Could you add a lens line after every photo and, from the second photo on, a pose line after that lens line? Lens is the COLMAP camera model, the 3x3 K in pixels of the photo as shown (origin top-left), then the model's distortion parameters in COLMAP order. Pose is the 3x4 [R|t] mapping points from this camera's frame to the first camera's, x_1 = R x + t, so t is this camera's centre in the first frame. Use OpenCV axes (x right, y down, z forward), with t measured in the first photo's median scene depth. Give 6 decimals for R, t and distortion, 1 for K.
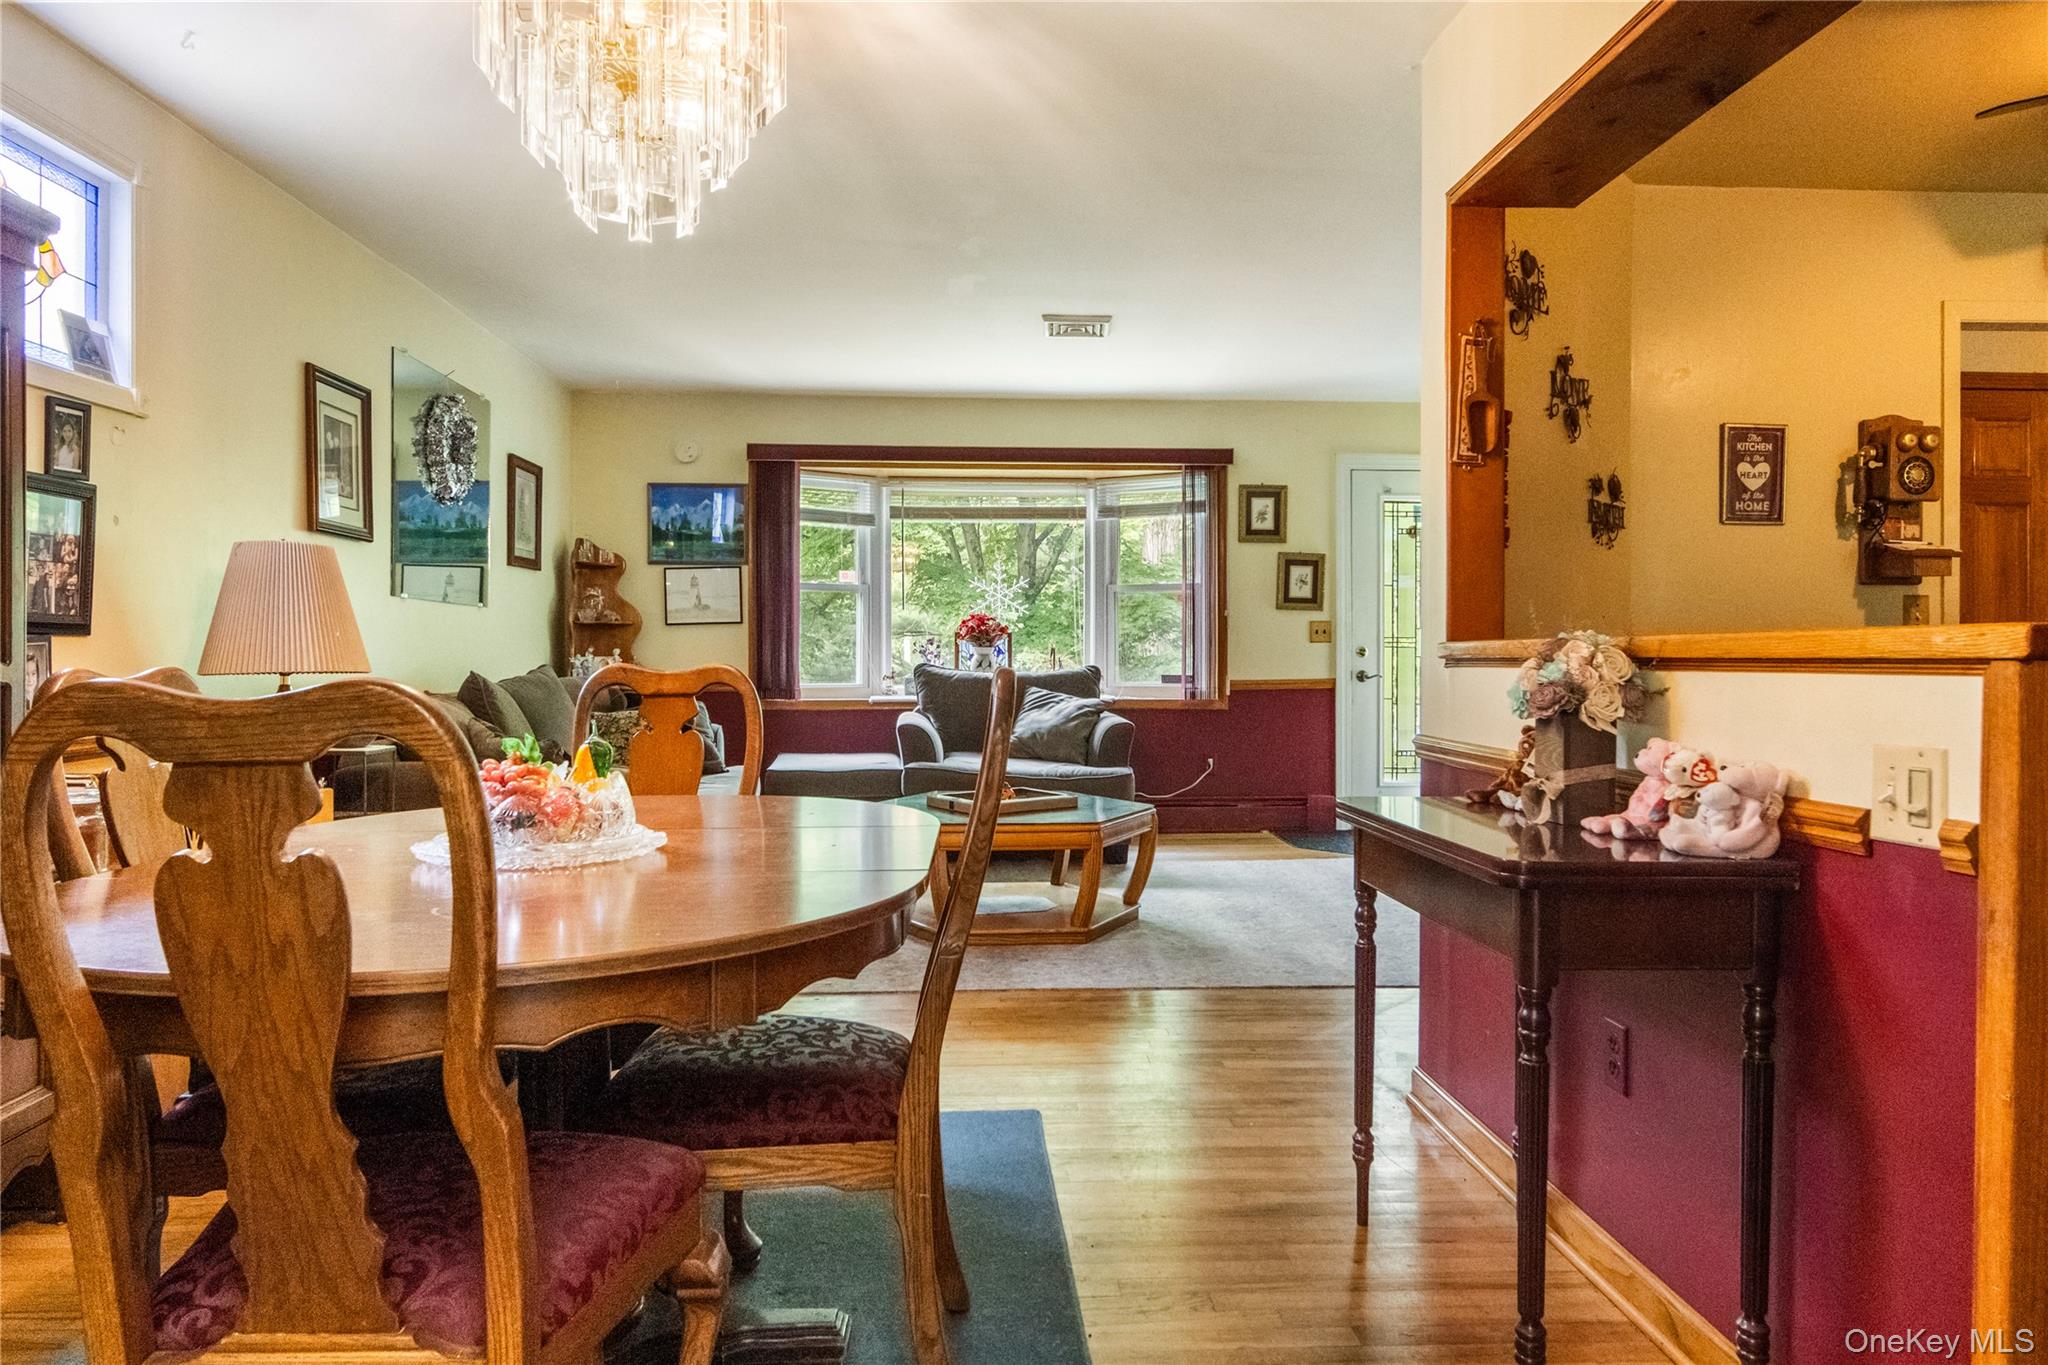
lens RADIAL K [[1326.4, 0, 1031.1], [0, 1326.4, 643.4], [0, 0, 1]] dist [0.002631, -0.002504]
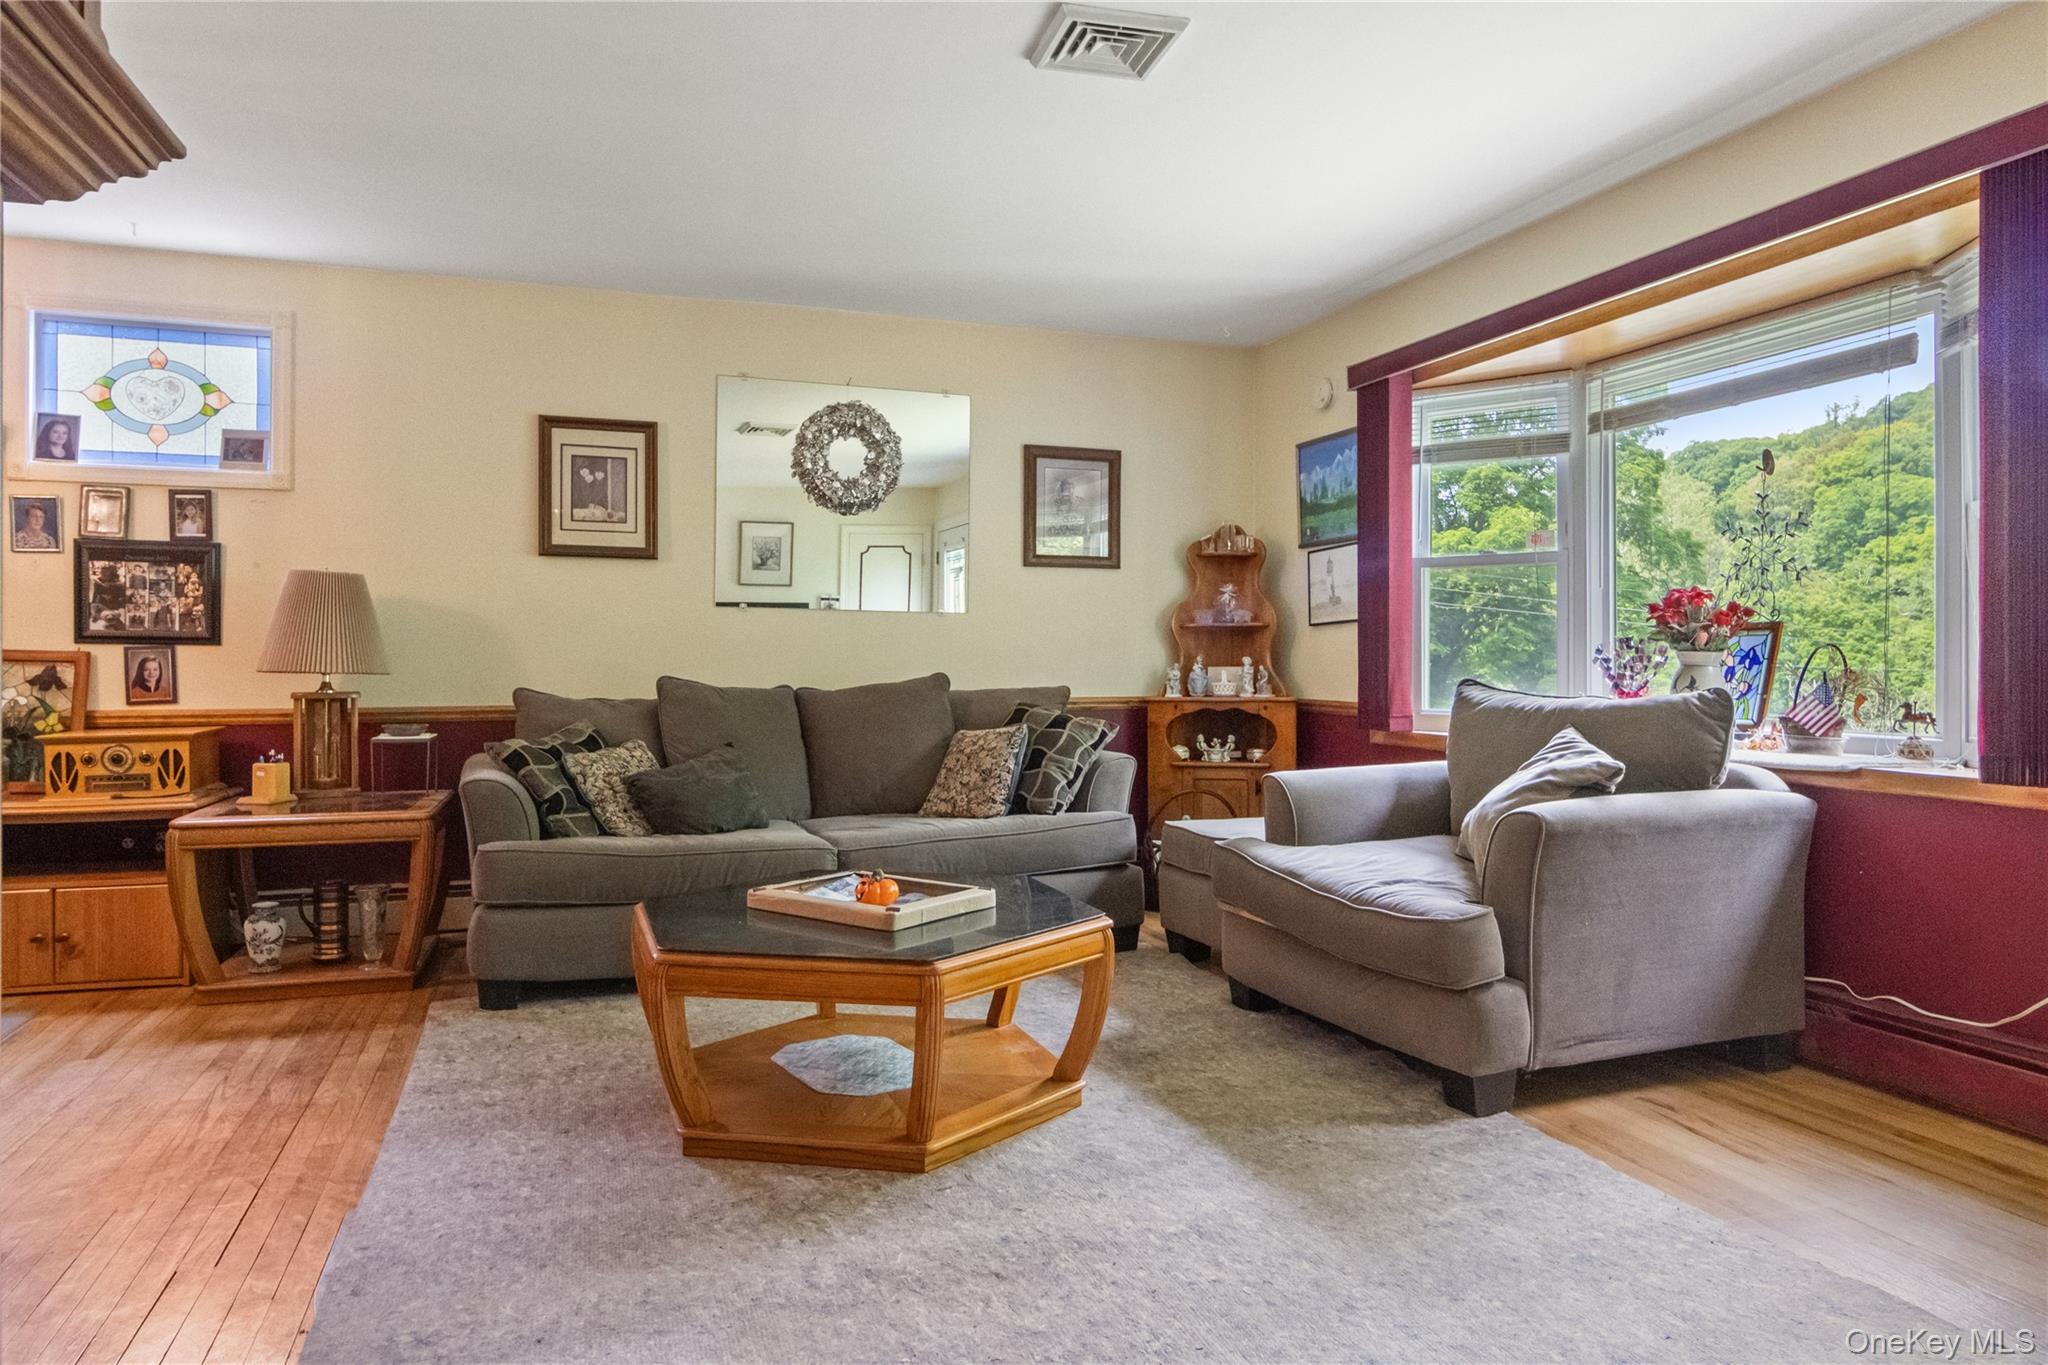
lens RADIAL K [[1308.5, 0, 1030.1], [0, 1308.5, 669.1], [0, 0, 1]] dist [-0.002520, 0.001089]
pose [[0.274147, 0.003984, -0.961680, 0.407404], [0.002041, 0.999987, 0.004724, 0.006887], [0.961686, -0.003258, 0.274135, 0.636295]]
